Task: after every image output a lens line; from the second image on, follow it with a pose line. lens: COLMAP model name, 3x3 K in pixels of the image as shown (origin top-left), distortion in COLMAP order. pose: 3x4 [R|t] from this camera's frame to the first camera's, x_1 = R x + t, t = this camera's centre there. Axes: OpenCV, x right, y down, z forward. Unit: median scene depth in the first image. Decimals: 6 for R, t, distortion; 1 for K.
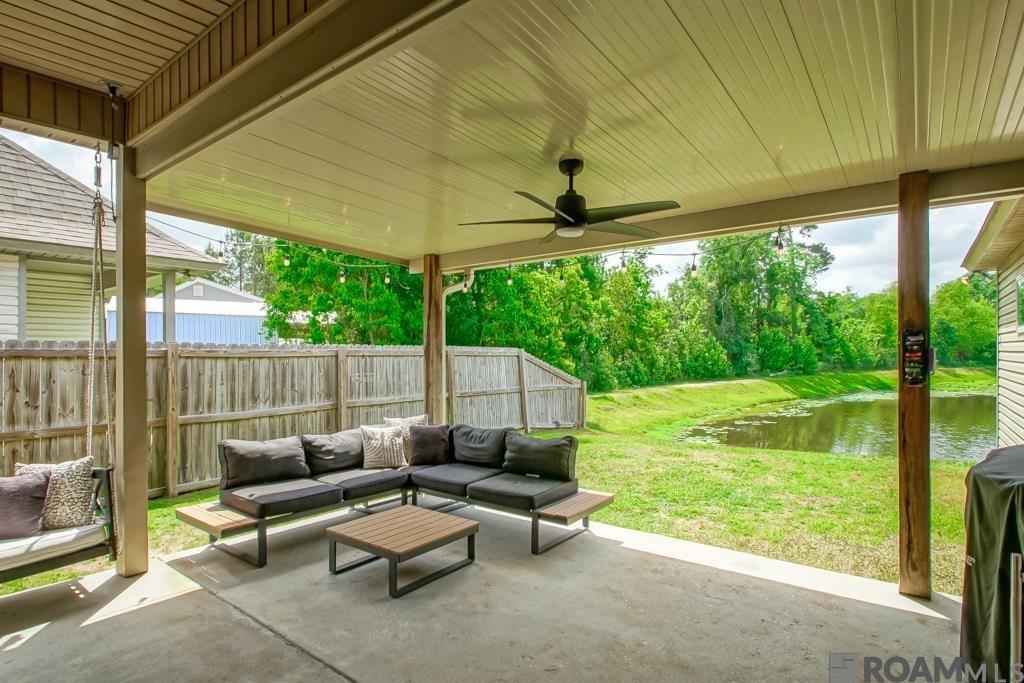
lens RADIAL K [[527.8, 0, 512.9], [0, 527.8, 348.9], [0, 0, 1]] dist [0.000229, -0.000102]
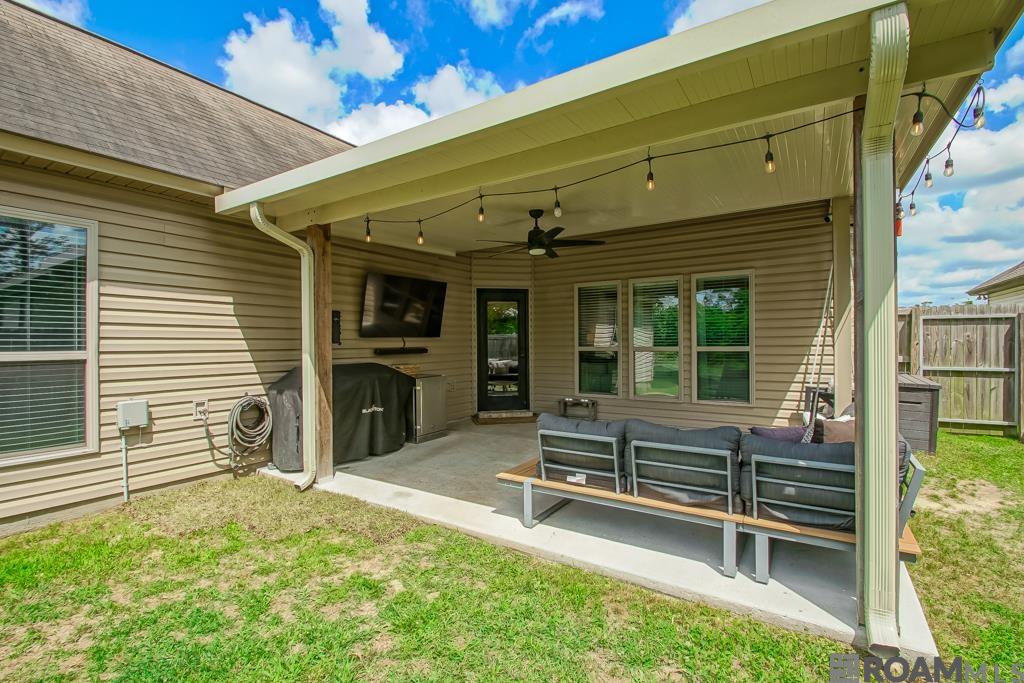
lens RADIAL K [[468.6, 0, 508.4], [0, 468.6, 348.0], [0, 0, 1]] dist [0.000084, -0.000873]
pose [[-0.997361, 0.010129, -0.071895, 0.200642], [0.010049, 0.999948, 0.001471, 0.050463], [0.071906, 0.000745, -0.997411, 1.569558]]
